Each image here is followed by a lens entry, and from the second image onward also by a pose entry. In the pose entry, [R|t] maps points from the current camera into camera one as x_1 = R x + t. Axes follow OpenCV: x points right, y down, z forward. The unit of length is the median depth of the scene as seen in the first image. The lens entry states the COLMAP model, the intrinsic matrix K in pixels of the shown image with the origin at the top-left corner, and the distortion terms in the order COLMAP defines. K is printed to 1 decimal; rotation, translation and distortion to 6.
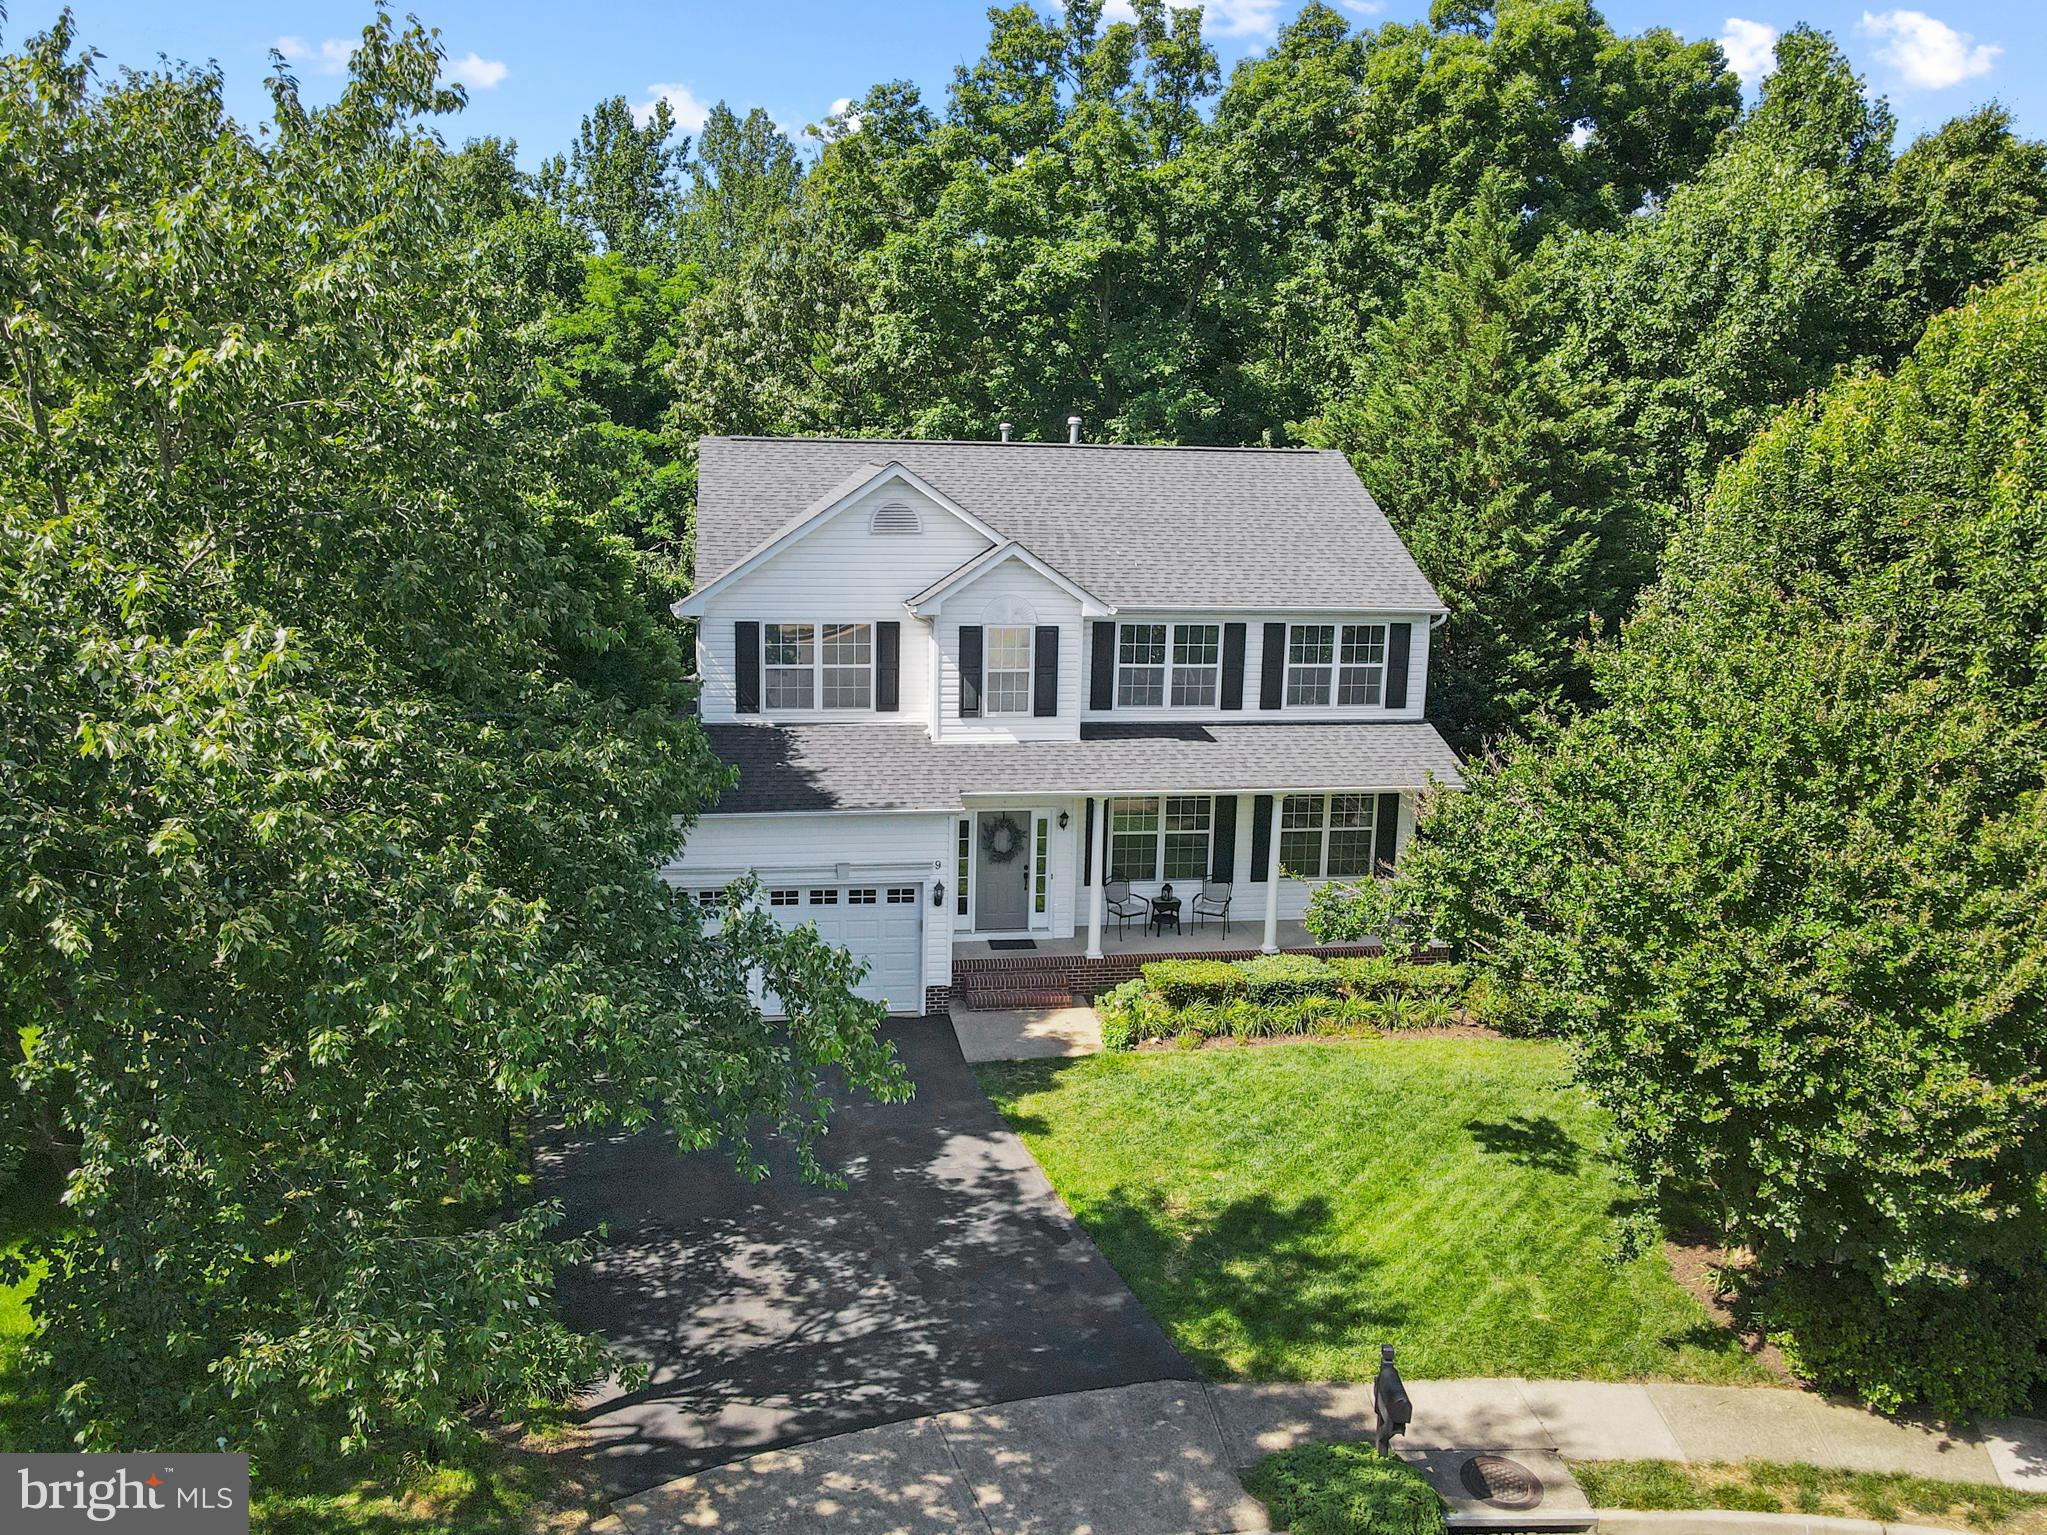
lens RADIAL K [[1477.3, 0, 1037.7], [0, 1477.3, 812.9], [0, 0, 1]] dist [0.017622, 0.004217]
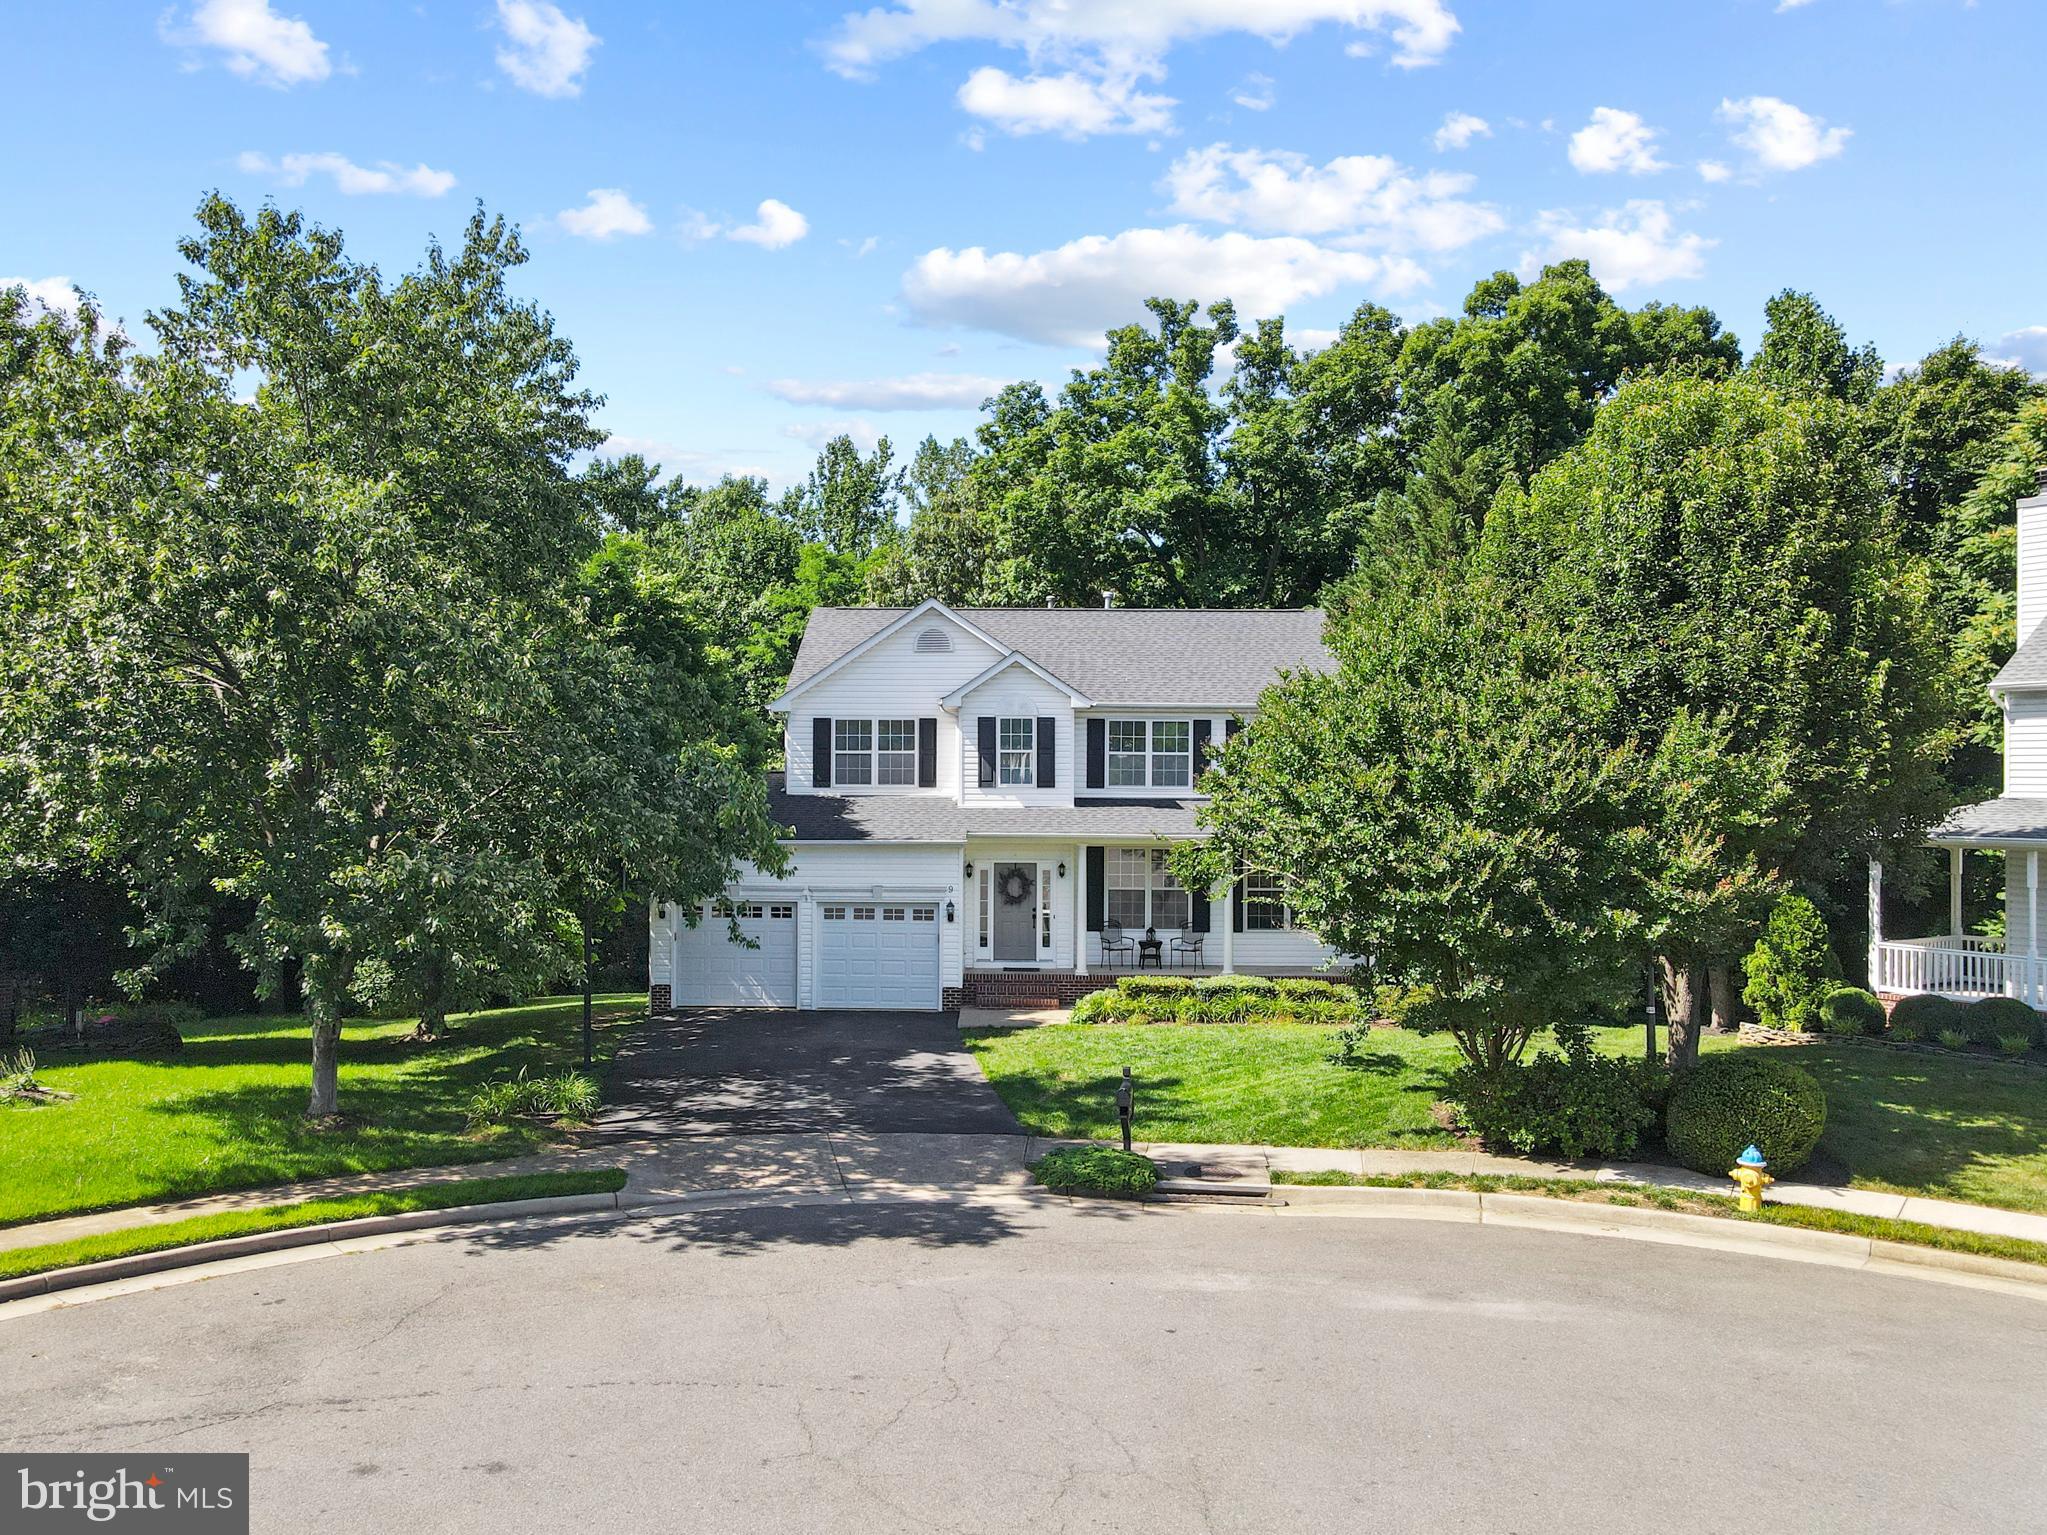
lens RADIAL K [[1477.3, 0, 1049.4], [0, 1477.3, 853.4], [0, 0, 1]] dist [0.017622, 0.004217]
pose [[0.986691, -0.009367, -0.162335, 0.210546], [-0.022239, 0.981185, -0.191786, 0.230722], [0.161077, 0.192843, 0.967918, -0.222837]]
